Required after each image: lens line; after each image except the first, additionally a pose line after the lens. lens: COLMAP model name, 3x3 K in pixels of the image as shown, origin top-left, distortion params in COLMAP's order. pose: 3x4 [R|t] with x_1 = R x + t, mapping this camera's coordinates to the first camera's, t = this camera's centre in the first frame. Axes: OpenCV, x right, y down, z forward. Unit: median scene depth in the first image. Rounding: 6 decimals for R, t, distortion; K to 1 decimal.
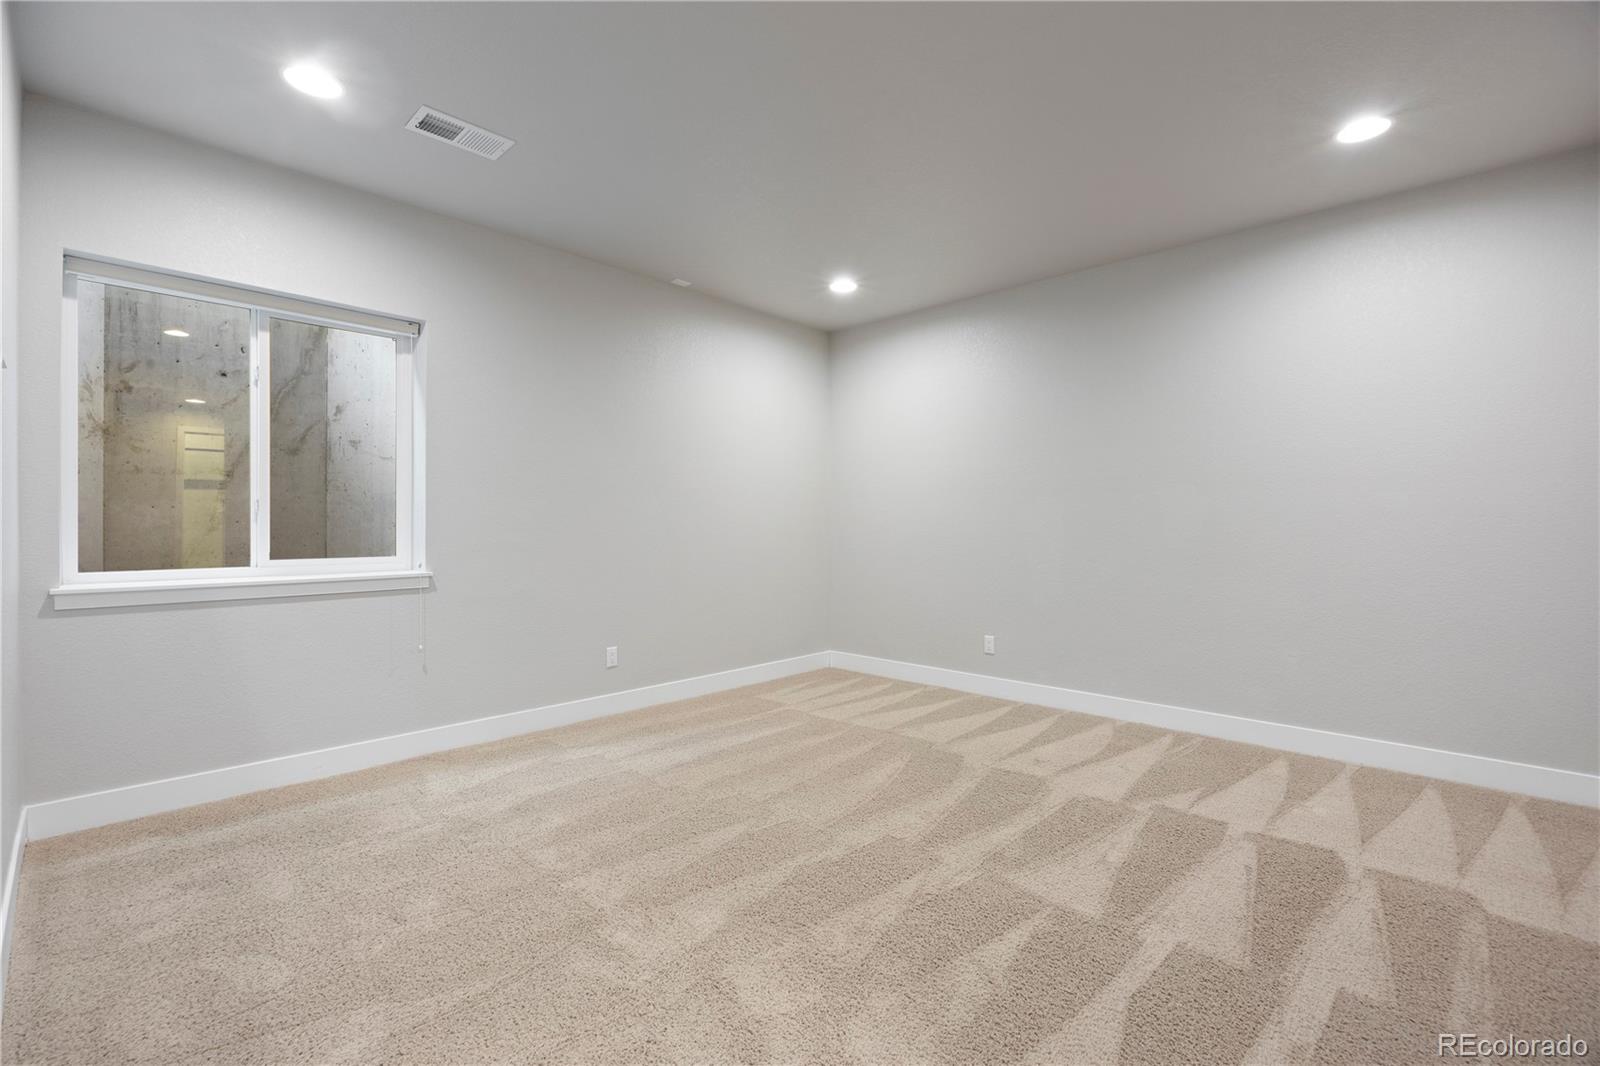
lens RADIAL K [[677.6, 0, 804.9], [0, 677.6, 526.2], [0, 0, 1]] dist [-0.001573, -0.000110]
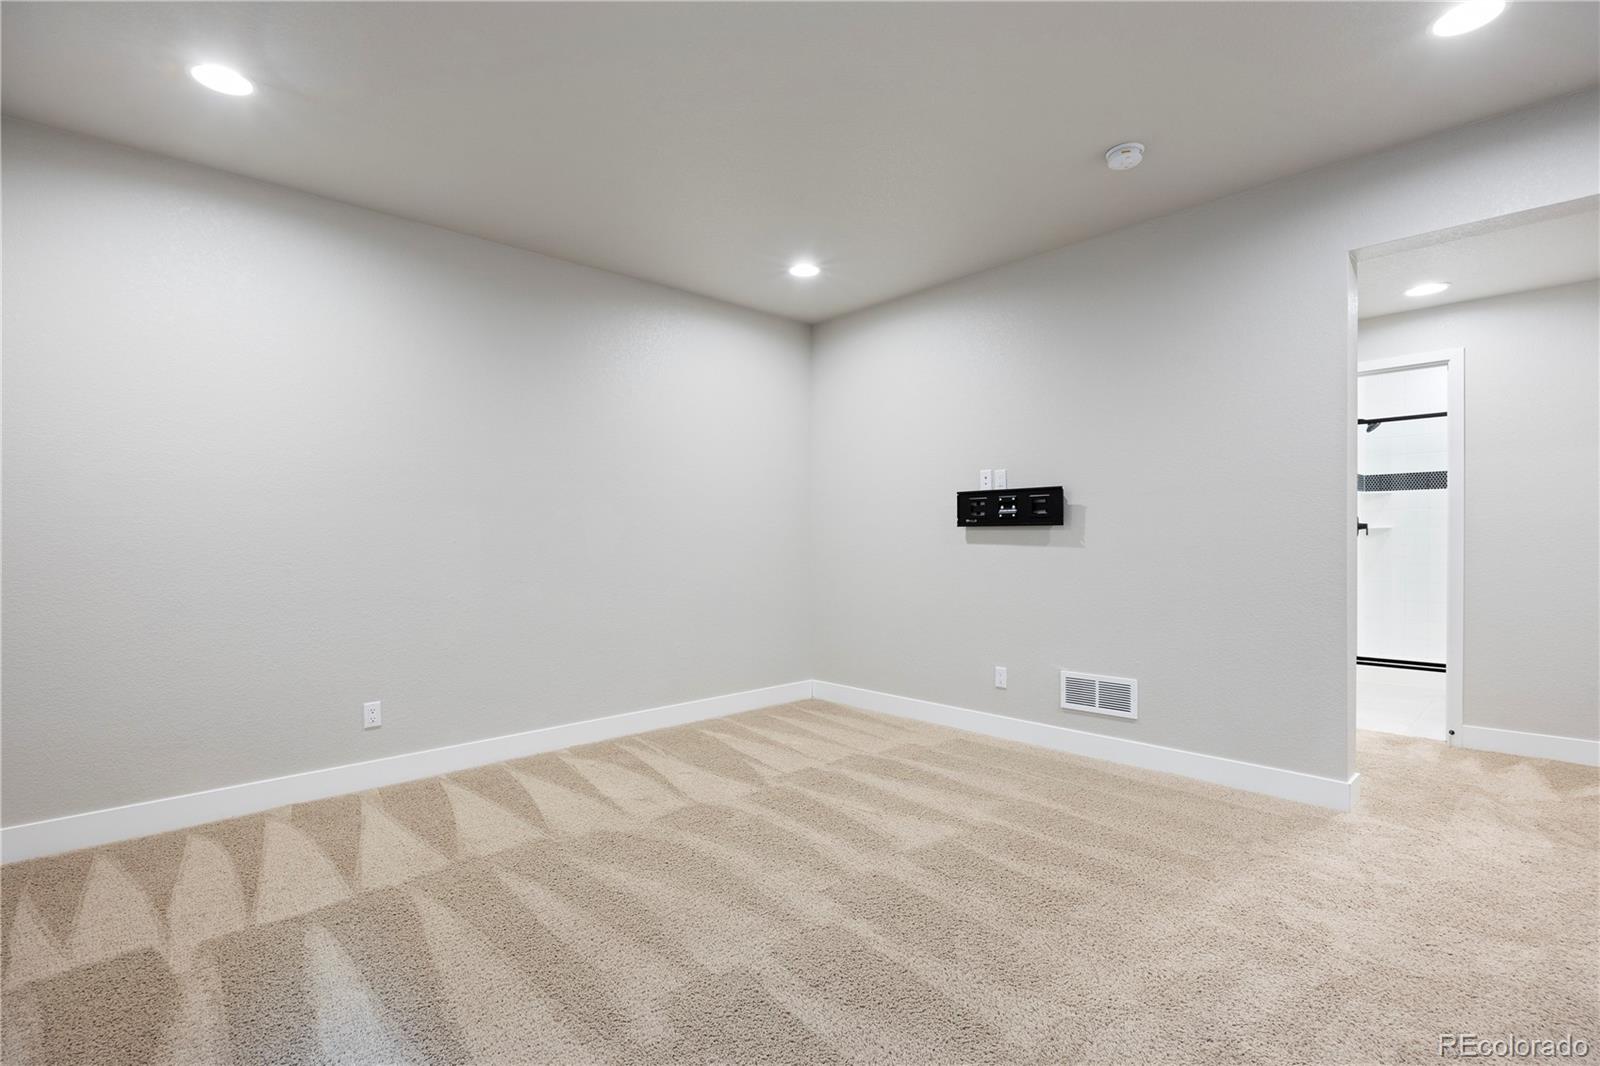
lens RADIAL K [[806.6, 0, 804.4], [0, 806.6, 537.8], [0, 0, 1]] dist [0.001542, 0.000011]
pose [[0.022113, 0.000731, 0.999755, -0.789212], [0.000705, 0.999999, -0.000746, 0.014648], [-0.999755, 0.000721, 0.022113, 0.893161]]
